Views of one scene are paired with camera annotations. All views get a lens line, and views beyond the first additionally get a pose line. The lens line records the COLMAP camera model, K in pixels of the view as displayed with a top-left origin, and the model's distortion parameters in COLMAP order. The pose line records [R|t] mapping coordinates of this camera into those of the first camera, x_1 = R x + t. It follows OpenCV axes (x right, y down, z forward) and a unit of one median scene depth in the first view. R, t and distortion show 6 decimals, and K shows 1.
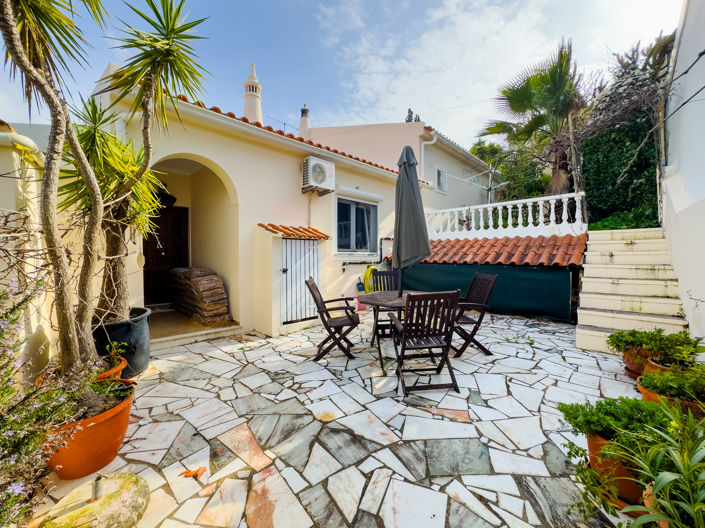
lens RADIAL K [[287.8, 0, 352.5], [0, 287.8, 264.0], [0, 0, 1]] dist [-0.026447, 0.013083]
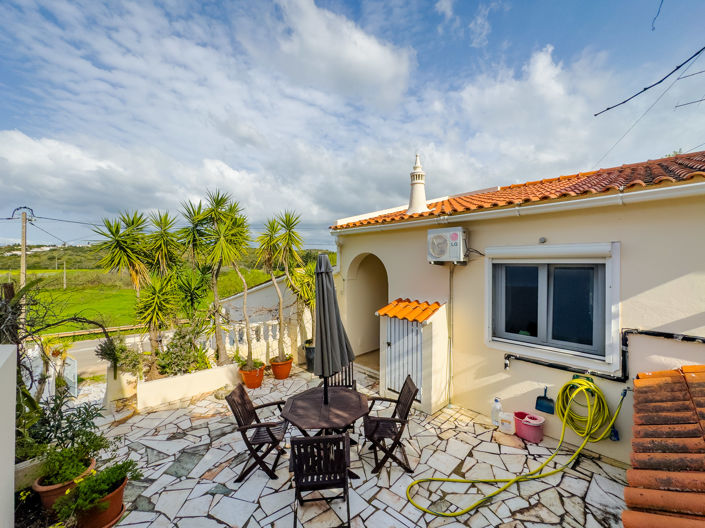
lens RADIAL K [[284.6, 0, 352.5], [0, 284.6, 264.0], [0, 0, 1]] dist [-0.052058, 0.024464]
pose [[-0.039406, 0.009140, -0.999181, 0.899726], [-0.021210, 0.999725, 0.009982, -0.305985], [0.998998, 0.021586, -0.039201, 0.891491]]
